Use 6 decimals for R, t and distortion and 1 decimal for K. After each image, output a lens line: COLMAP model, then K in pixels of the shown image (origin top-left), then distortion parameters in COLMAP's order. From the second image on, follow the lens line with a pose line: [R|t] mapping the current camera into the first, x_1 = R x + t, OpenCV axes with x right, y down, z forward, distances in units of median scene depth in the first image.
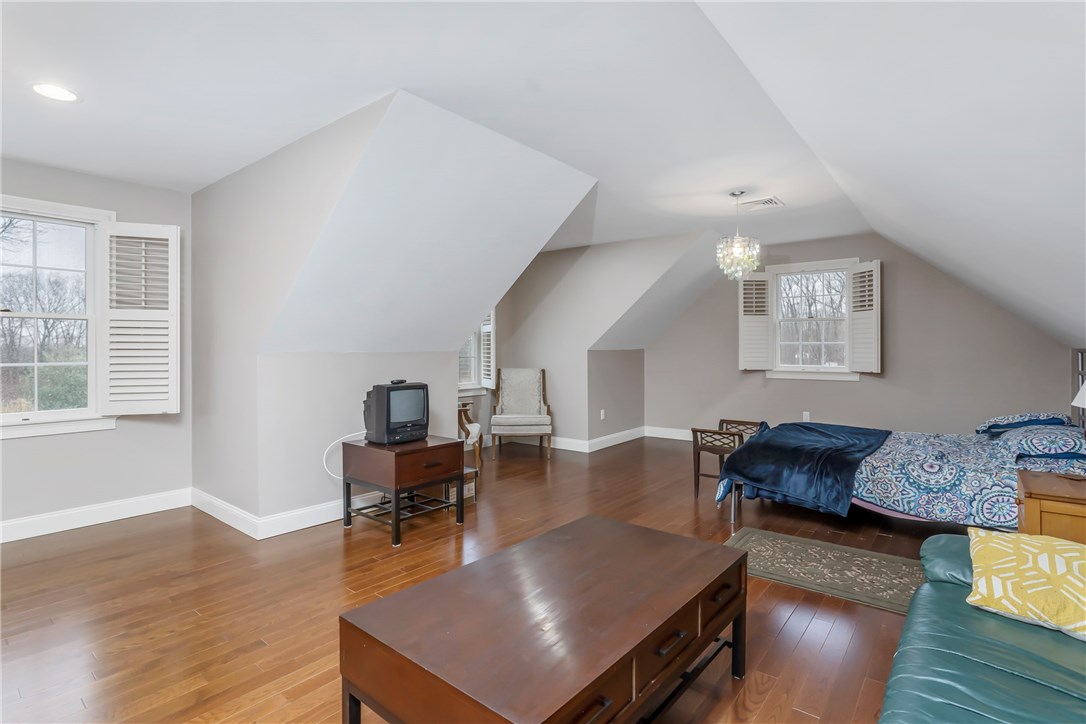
lens RADIAL K [[536.0, 0, 541.3], [0, 536.0, 356.0], [0, 0, 1]] dist [-0.002872, 0.000775]
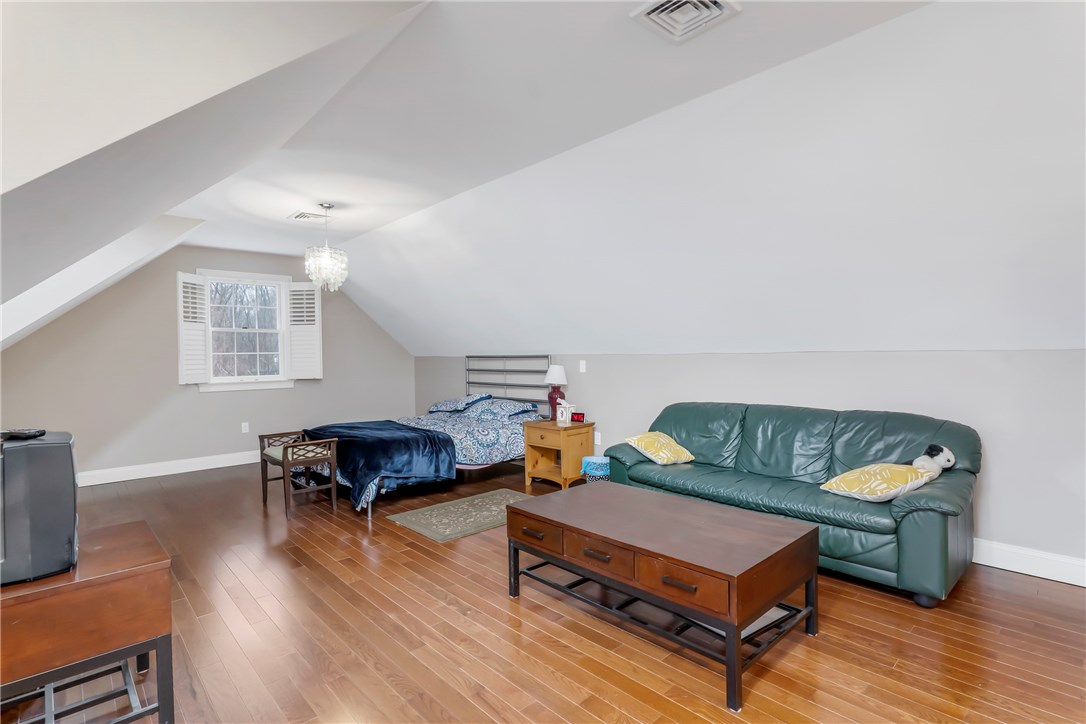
lens RADIAL K [[536.0, 0, 541.3], [0, 536.0, 362.2], [0, 0, 1]] dist [-0.002872, 0.000775]
pose [[0.146500, -0.010764, 0.989152, -0.569709], [0.027972, 0.999586, 0.006735, 0.000202], [-0.988815, 0.026682, 0.146740, 0.437994]]
